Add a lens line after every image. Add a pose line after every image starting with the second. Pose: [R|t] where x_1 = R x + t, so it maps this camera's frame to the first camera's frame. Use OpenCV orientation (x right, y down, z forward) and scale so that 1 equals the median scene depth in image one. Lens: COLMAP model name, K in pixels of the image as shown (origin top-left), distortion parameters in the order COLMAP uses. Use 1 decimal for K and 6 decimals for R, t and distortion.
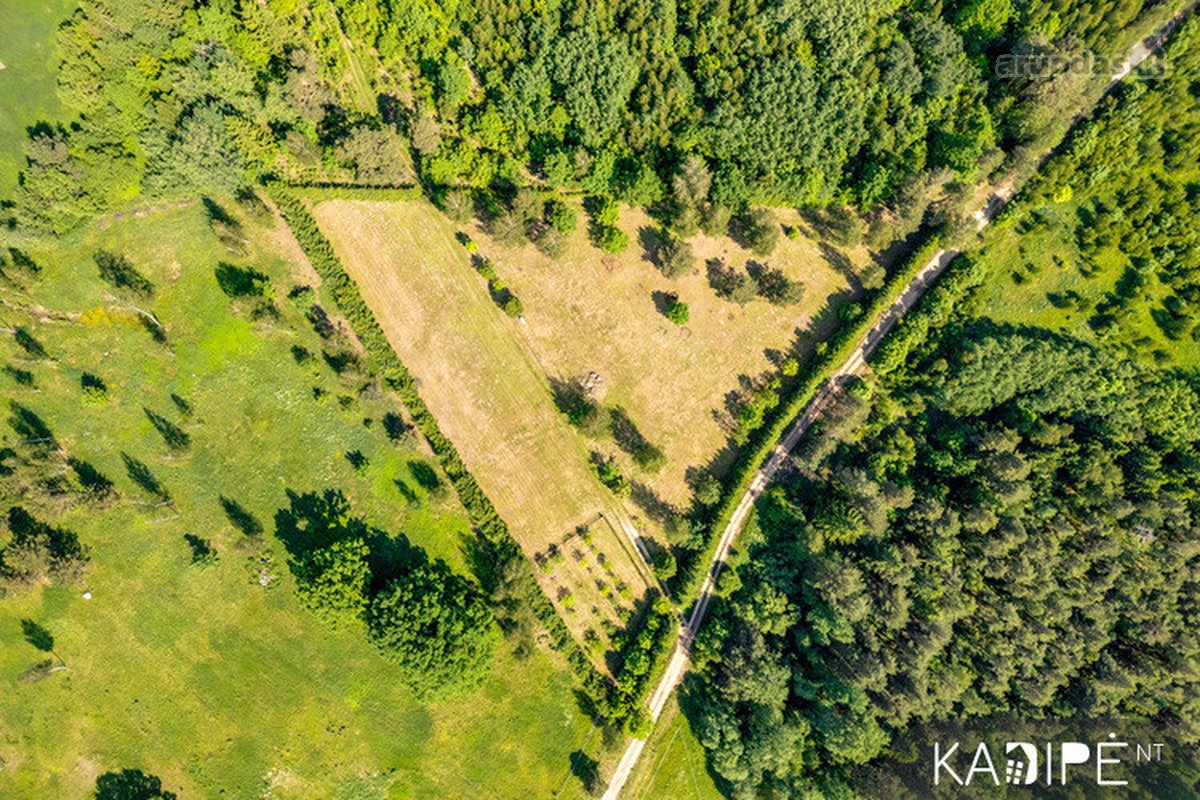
lens RADIAL K [[849.7, 0, 602.1], [0, 849.7, 394.4], [0, 0, 1]] dist [0.086986, -0.094156]
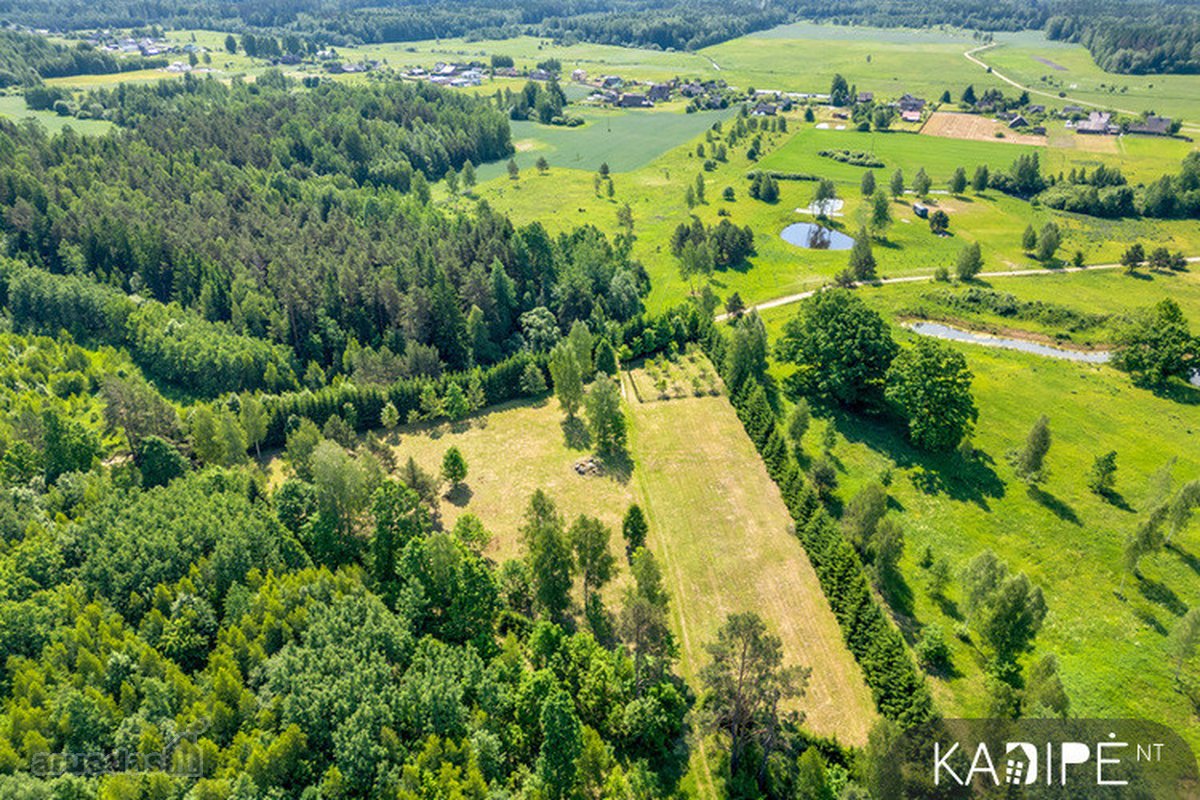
lens RADIAL K [[849.7, 0, 602.1], [0, 849.7, 394.4], [0, 0, 1]] dist [0.086986, -0.094156]
pose [[-0.896964, -0.193914, 0.397307, -0.346476], [0.442063, -0.405520, 0.800084, -0.657515], [0.005969, 0.893281, 0.449458, 0.548815]]
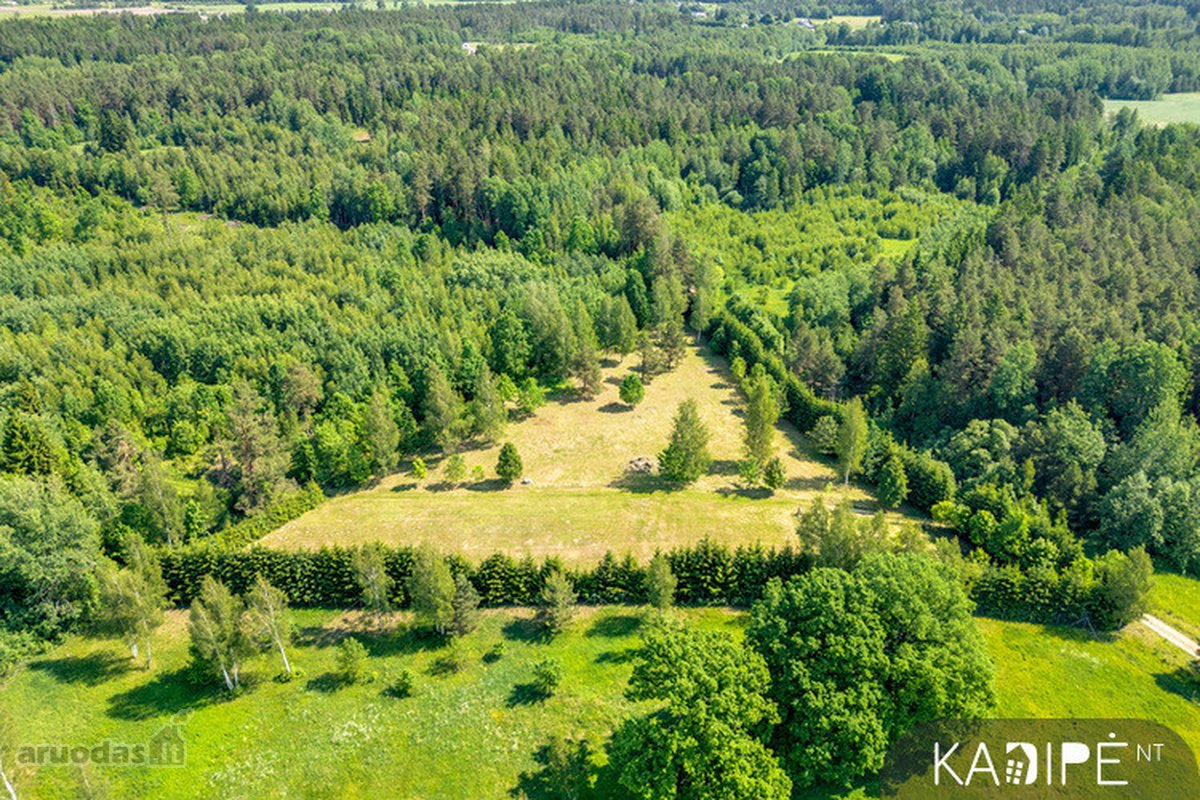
lens RADIAL K [[860.2, 0, 604.6], [0, 860.2, 397.2], [0, 0, 1]] dist [0.085188, -0.088408]
pose [[0.585814, -0.356038, 0.728052, -0.619053], [0.810445, 0.258725, -0.525586, 0.380263], [-0.001237, 0.897941, 0.440114, 0.566488]]
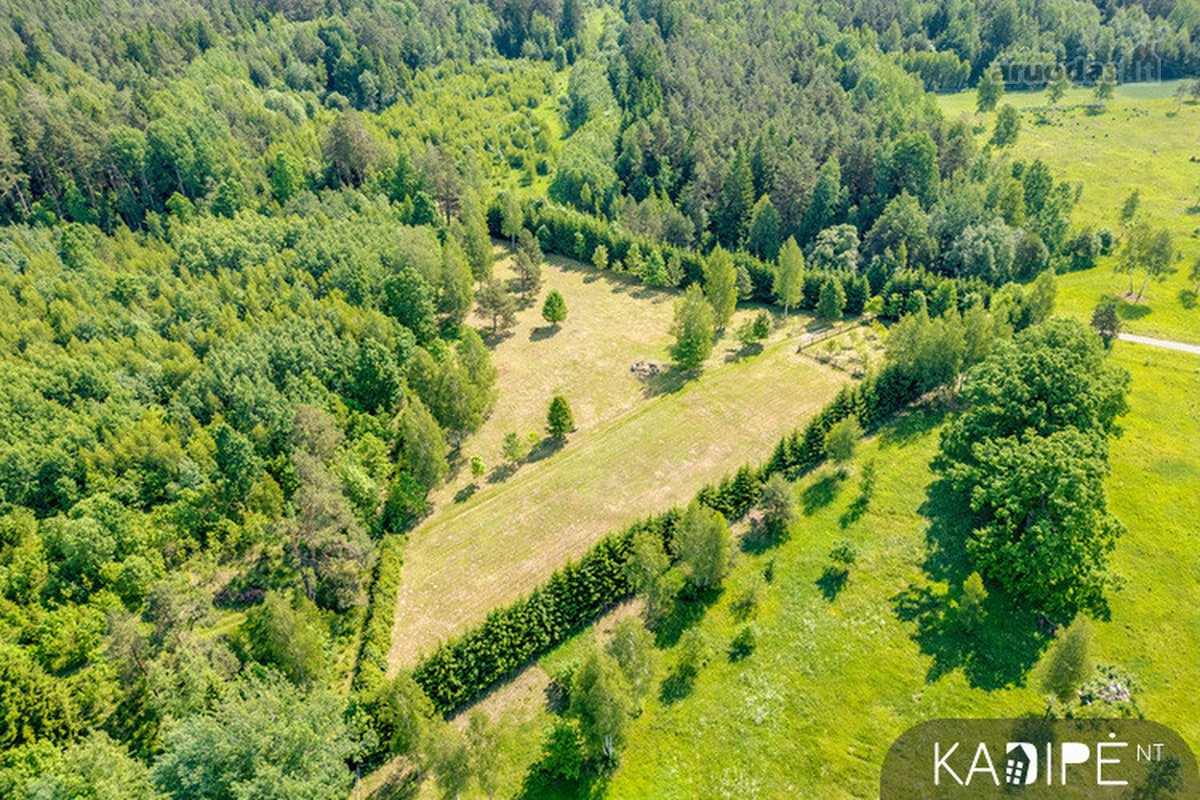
lens RADIAL K [[849.7, 0, 602.1], [0, 849.7, 394.4], [0, 0, 1]] dist [0.086986, -0.094156]
pose [[-0.111853, -0.549280, 0.828119, -0.703116], [0.993590, -0.075543, 0.084096, -0.125411], [0.016366, 0.832217, 0.554209, 0.558046]]
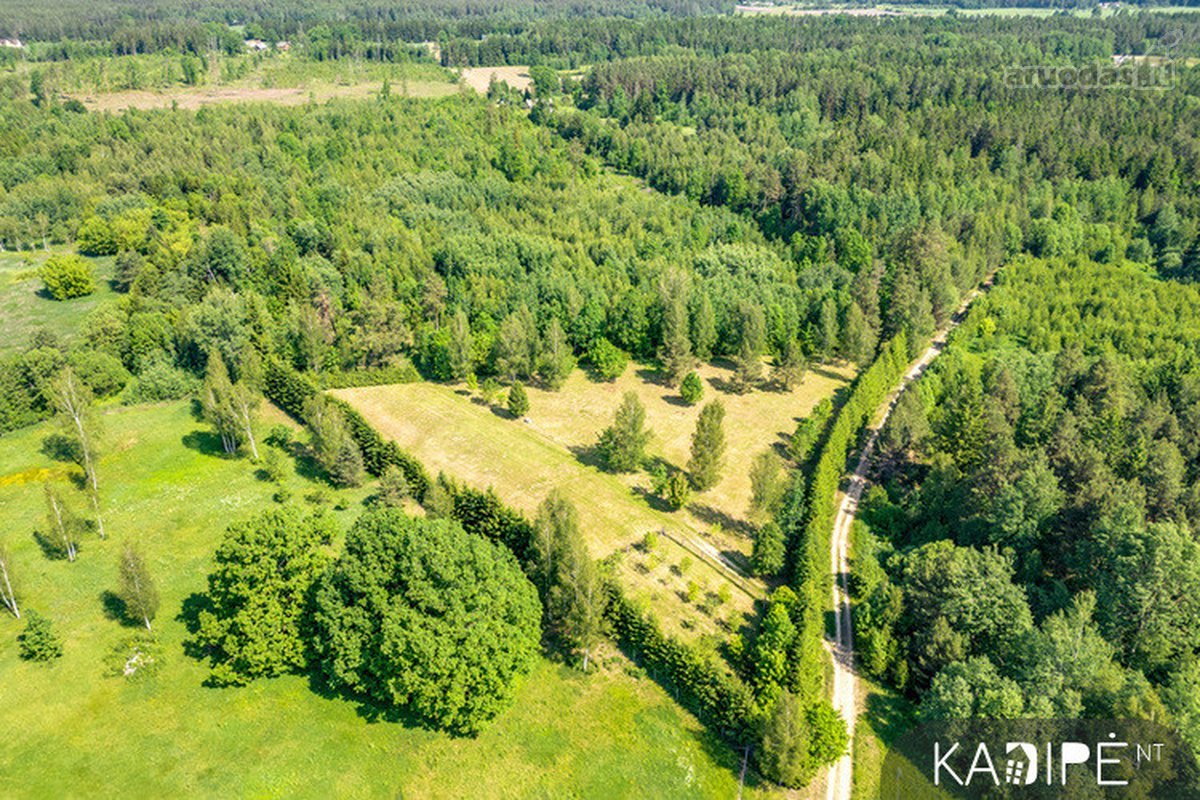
lens RADIAL K [[860.2, 0, 604.6], [0, 860.2, 397.2], [0, 0, 1]] dist [0.085188, -0.088408]
pose [[0.986118, -0.064334, 0.153076, -0.154267], [0.165781, 0.433525, -0.885761, 0.736227], [-0.009378, 0.898842, 0.438172, 0.568190]]
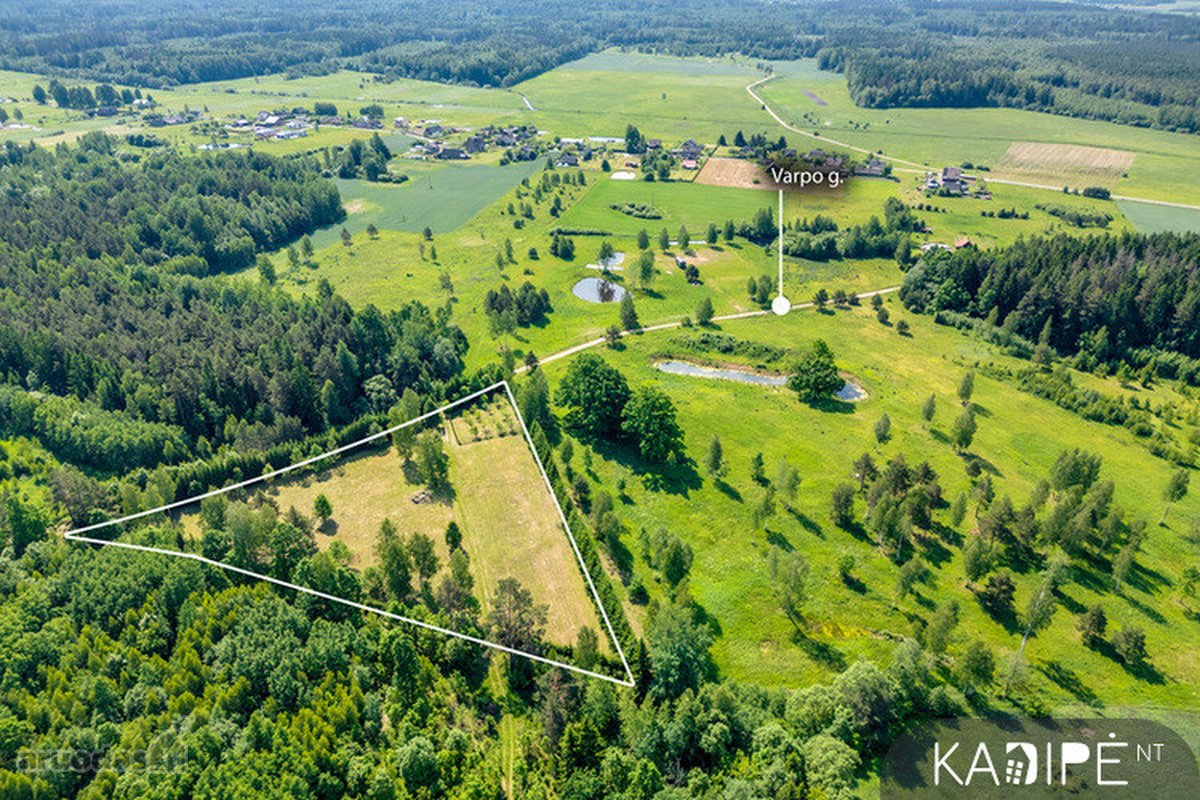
lens RADIAL K [[849.7, 0, 602.1], [0, 849.7, 394.4], [0, 0, 1]] dist [0.086986, -0.094156]
pose [[-0.963669, -0.116098, 0.240548, -0.534551], [0.267070, -0.432102, 0.861372, -0.928635], [0.003937, 0.894321, 0.447409, 0.320575]]
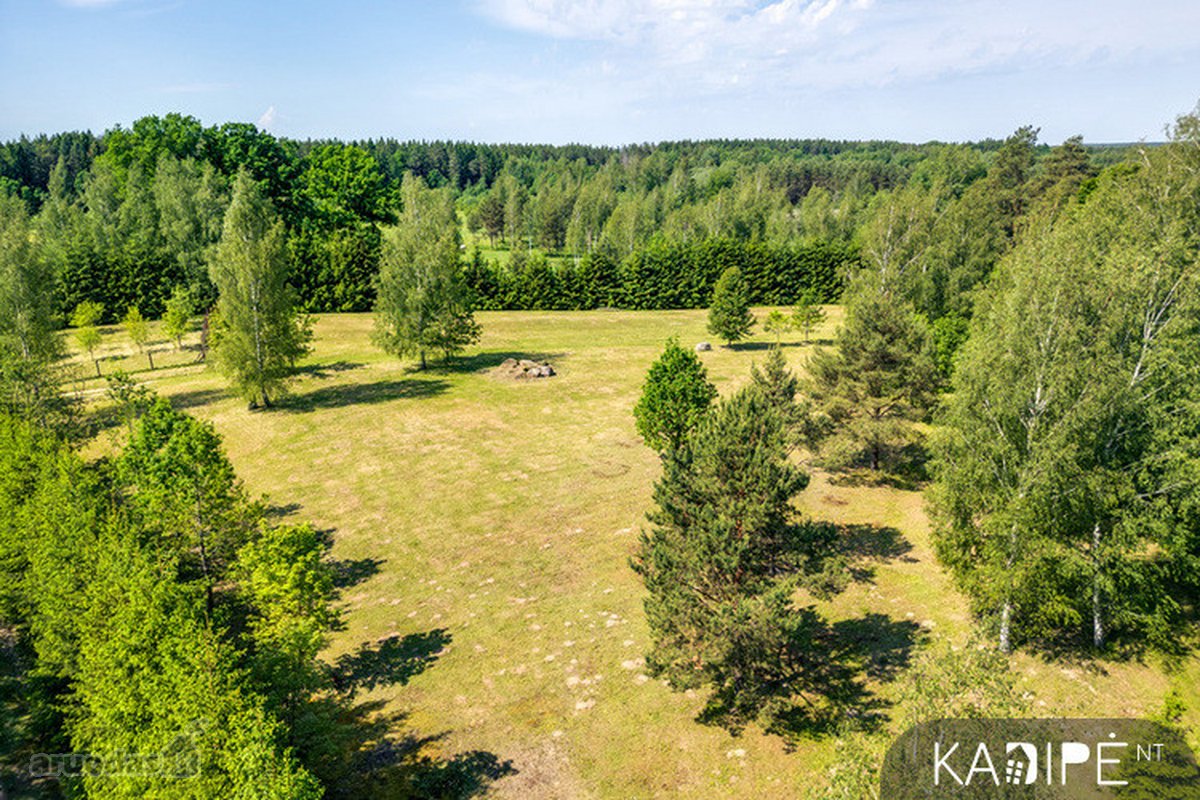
lens RADIAL K [[849.7, 0, 602.1], [0, 849.7, 394.4], [0, 0, 1]] dist [0.086986, -0.094156]
pose [[-0.193349, 0.276127, -0.941472, 0.353996], [-0.981128, -0.052610, 0.186063, -0.121387], [0.001846, 0.959680, 0.281089, 0.890565]]
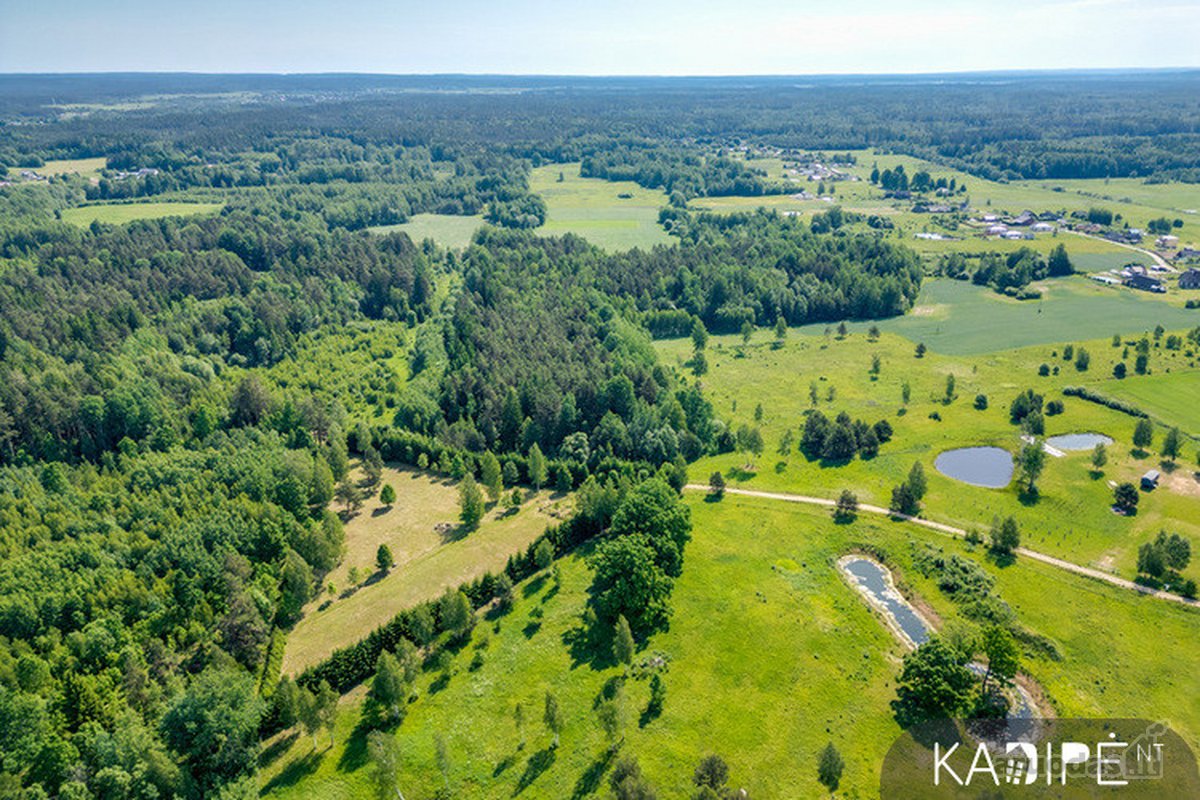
lens RADIAL K [[849.7, 0, 602.1], [0, 849.7, 394.4], [0, 0, 1]] dist [0.086986, -0.094156]
pose [[-0.248001, -0.332030, 0.910083, -1.225342], [0.968599, -0.102080, 0.226705, -0.054009], [0.017629, 0.937729, 0.346920, 0.337367]]
